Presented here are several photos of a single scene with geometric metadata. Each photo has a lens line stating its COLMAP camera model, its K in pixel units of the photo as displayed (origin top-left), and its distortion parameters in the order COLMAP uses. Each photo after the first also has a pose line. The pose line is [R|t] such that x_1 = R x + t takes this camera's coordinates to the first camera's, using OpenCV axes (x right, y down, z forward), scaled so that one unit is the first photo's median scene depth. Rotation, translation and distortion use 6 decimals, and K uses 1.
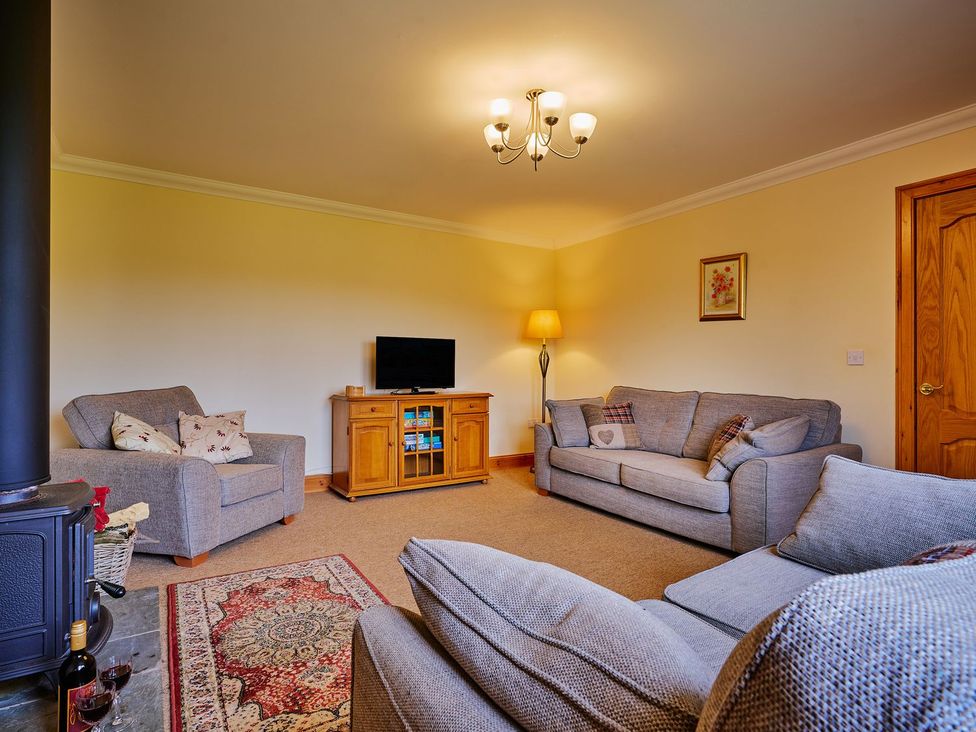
lens RADIAL K [[519.8, 0, 488.0], [0, 519.8, 366.0], [0, 0, 1]] dist [0.002573, 0.000640]
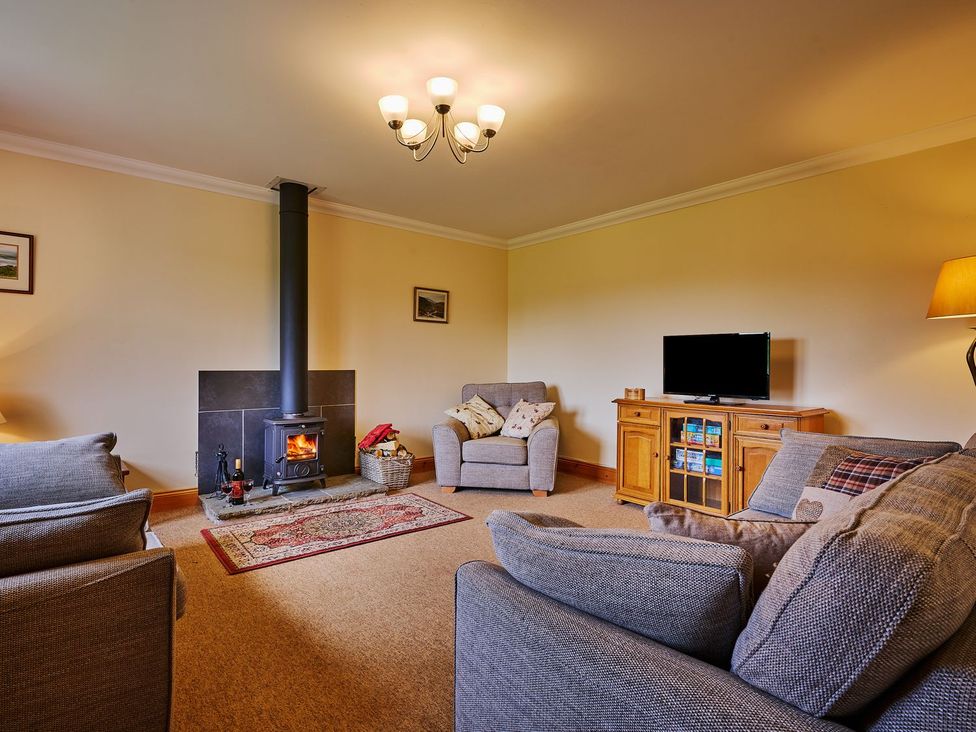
lens RADIAL K [[491.9, 0, 494.7], [0, 491.9, 360.3], [0, 0, 1]] dist [-0.000535, -0.000283]
pose [[0.160489, -0.008379, -0.987002, 0.635683], [-0.003323, 0.999954, -0.009030, -0.006806], [0.987032, 0.004729, 0.160454, 0.600153]]
